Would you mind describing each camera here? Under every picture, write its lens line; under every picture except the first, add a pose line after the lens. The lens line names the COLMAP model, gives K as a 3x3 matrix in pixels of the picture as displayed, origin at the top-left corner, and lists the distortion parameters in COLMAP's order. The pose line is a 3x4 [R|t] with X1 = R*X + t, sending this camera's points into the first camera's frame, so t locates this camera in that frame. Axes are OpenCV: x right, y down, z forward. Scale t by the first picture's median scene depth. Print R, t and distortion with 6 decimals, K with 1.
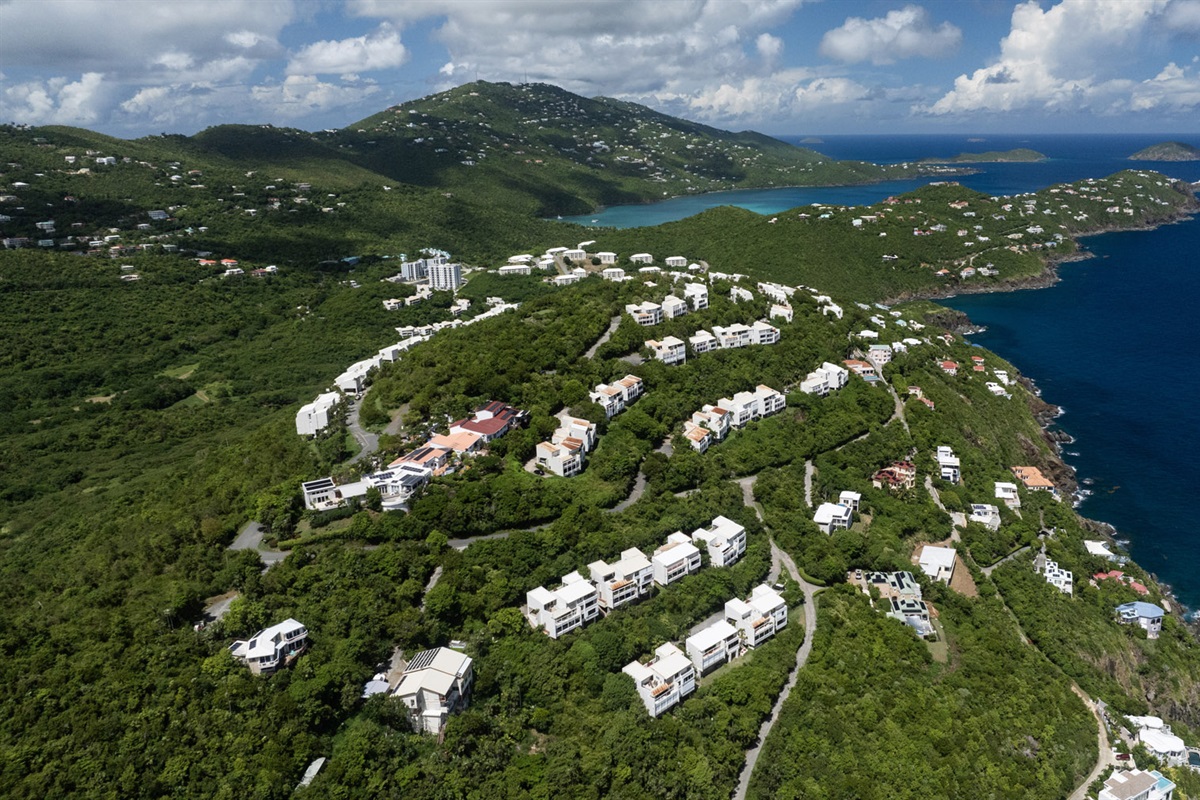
lens RADIAL K [[975.5, 0, 689.1], [0, 975.5, 401.5], [0, 0, 1]] dist [0.005209, -0.006140]
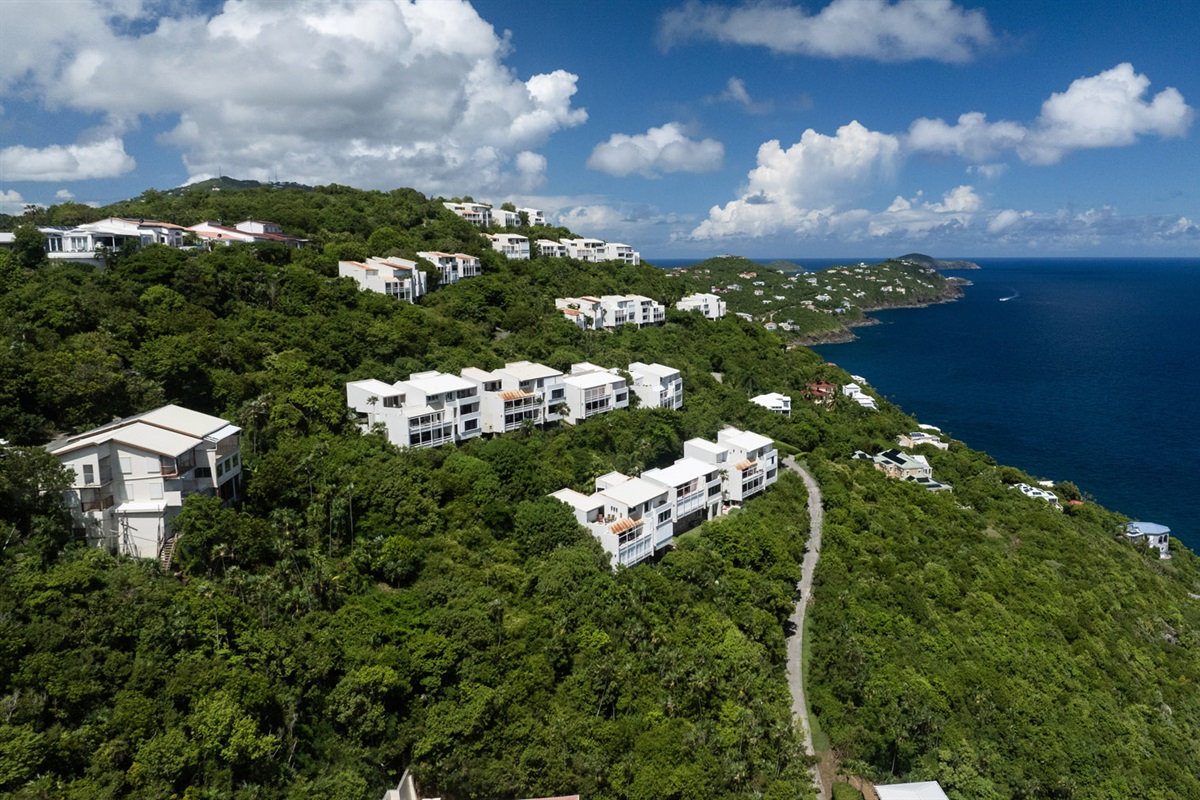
lens RADIAL K [[975.5, 0, 689.1], [0, 975.5, 401.5], [0, 0, 1]] dist [0.005209, -0.006140]
pose [[0.970293, -0.014551, 0.241494, -0.037260], [0.047681, 0.990114, -0.131915, 0.092451], [-0.237187, 0.139511, 0.961394, 0.146978]]
